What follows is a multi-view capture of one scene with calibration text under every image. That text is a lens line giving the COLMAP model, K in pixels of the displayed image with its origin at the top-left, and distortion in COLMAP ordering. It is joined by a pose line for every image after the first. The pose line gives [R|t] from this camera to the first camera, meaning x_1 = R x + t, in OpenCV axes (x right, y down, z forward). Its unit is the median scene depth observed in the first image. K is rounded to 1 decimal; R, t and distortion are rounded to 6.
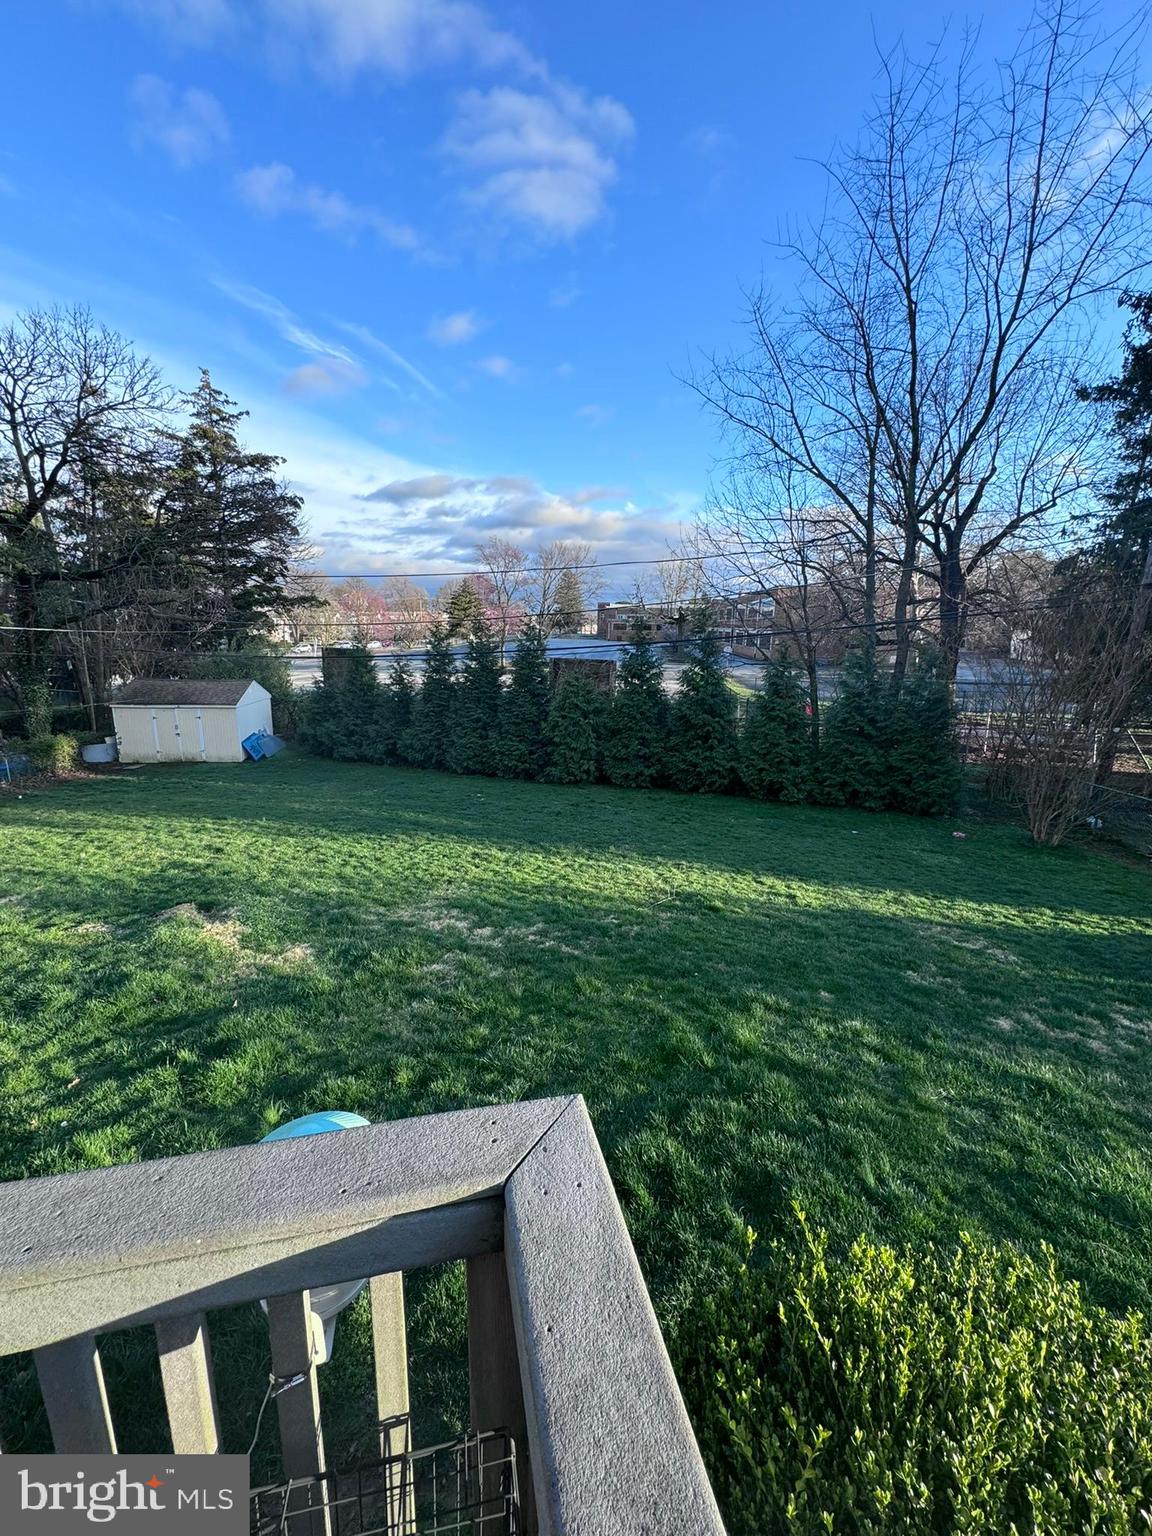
lens RADIAL K [[610.9, 0, 574.1], [0, 610.9, 768.7], [0, 0, 1]] dist [-0.002854, 0.000693]
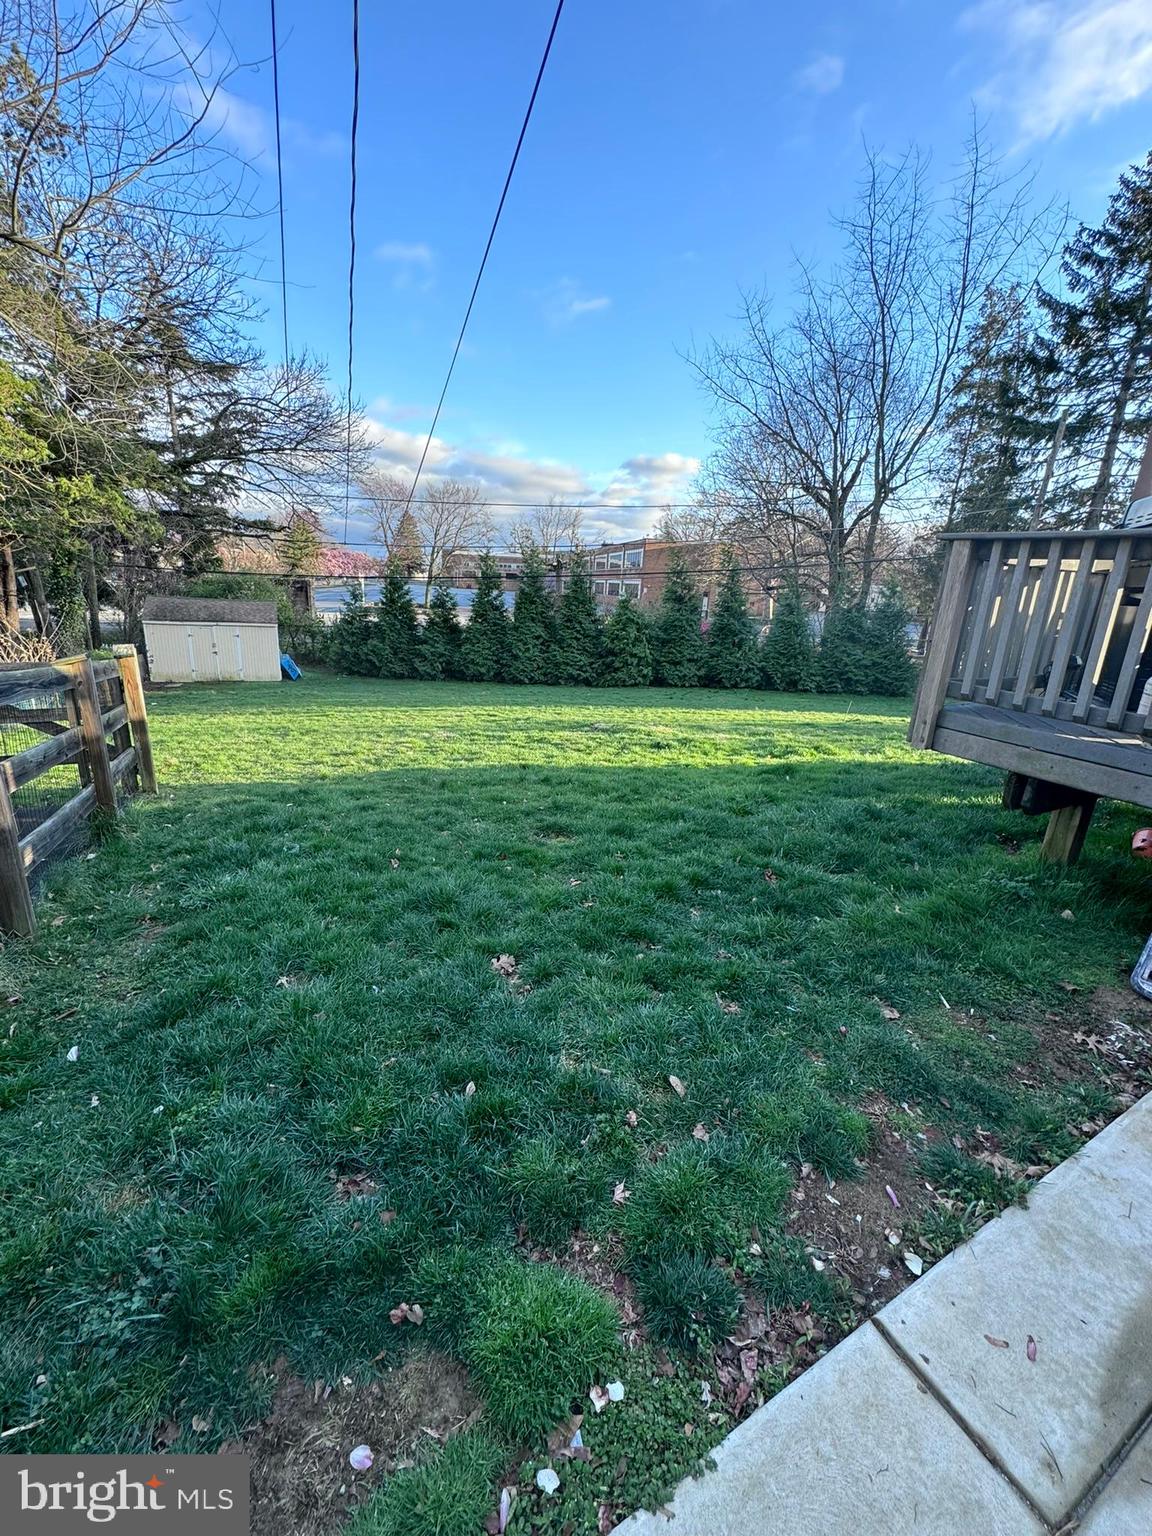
lens RADIAL K [[610.9, 0, 577.2], [0, 610.9, 767.7], [0, 0, 1]] dist [-0.002854, 0.000693]
pose [[0.957507, -0.053558, 0.283395, -0.433376], [0.029477, 0.995634, 0.088570, 0.070465], [-0.286901, -0.076453, 0.954904, -0.168639]]
